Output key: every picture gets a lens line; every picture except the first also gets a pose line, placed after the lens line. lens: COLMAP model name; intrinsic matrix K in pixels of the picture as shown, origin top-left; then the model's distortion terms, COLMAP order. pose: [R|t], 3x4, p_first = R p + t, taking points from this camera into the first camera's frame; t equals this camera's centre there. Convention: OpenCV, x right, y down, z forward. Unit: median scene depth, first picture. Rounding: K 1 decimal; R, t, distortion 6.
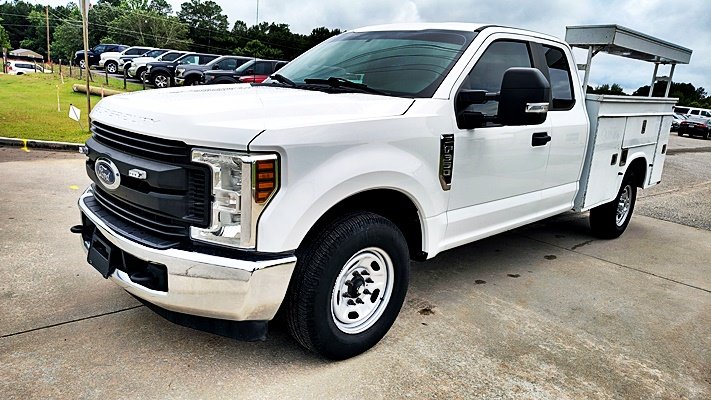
lens RADIAL K [[488.8, 0, 355.5], [0, 488.8, 200.0], [0, 0, 1]] dist [0.052392, -0.059550]
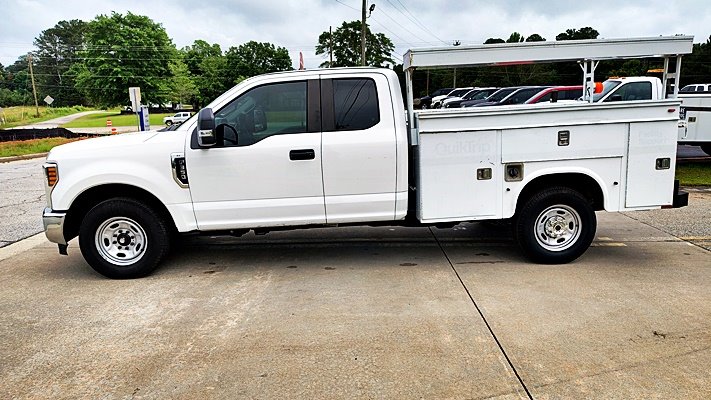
lens RADIAL K [[489.5, 0, 355.5], [0, 489.5, 200.0], [0, 0, 1]] dist [0.046031, -0.060845]
pose [[0.746979, 0.028871, -0.664221, 1.540663], [-0.069879, 0.996932, -0.035252, 0.033344], [0.661165, 0.072748, 0.746705, 0.180136]]
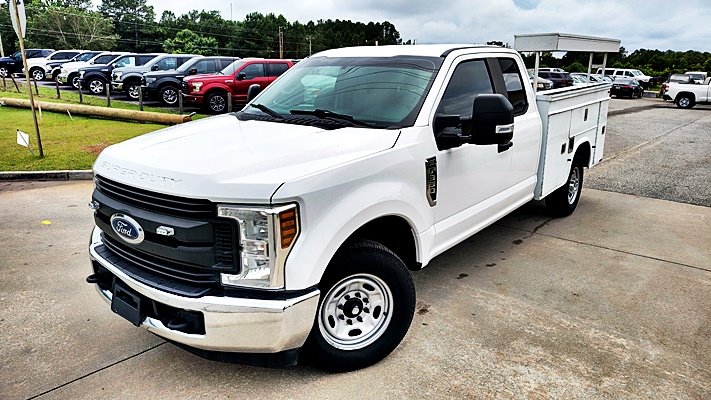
lens RADIAL K [[487.8, 0, 366.3], [0, 487.8, 200.1], [0, 0, 1]] dist [0.051145, -0.059522]
pose [[0.988145, -0.104238, 0.112715, -0.088278], [0.100132, 0.994108, 0.041510, -0.089160], [-0.116378, -0.029731, 0.992760, -0.086760]]
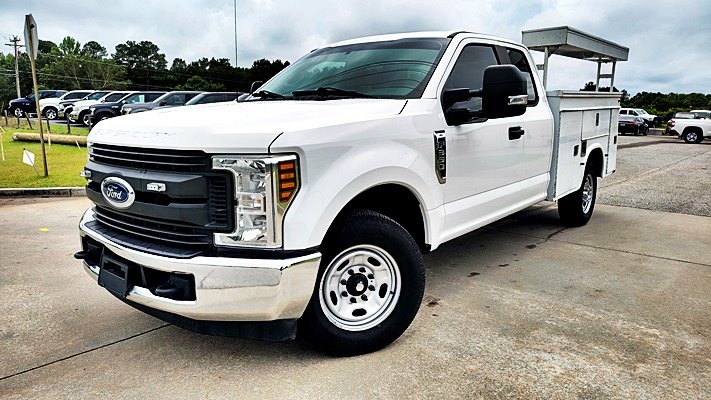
lens RADIAL K [[489.5, 0, 355.5], [0, 489.5, 200.0], [0, 0, 1]] dist [0.046031, -0.060845]
pose [[0.991142, -0.094899, 0.092909, -0.098161], [0.099564, 0.993924, -0.046929, 0.044060], [-0.087891, 0.055764, 0.994568, -0.025707]]
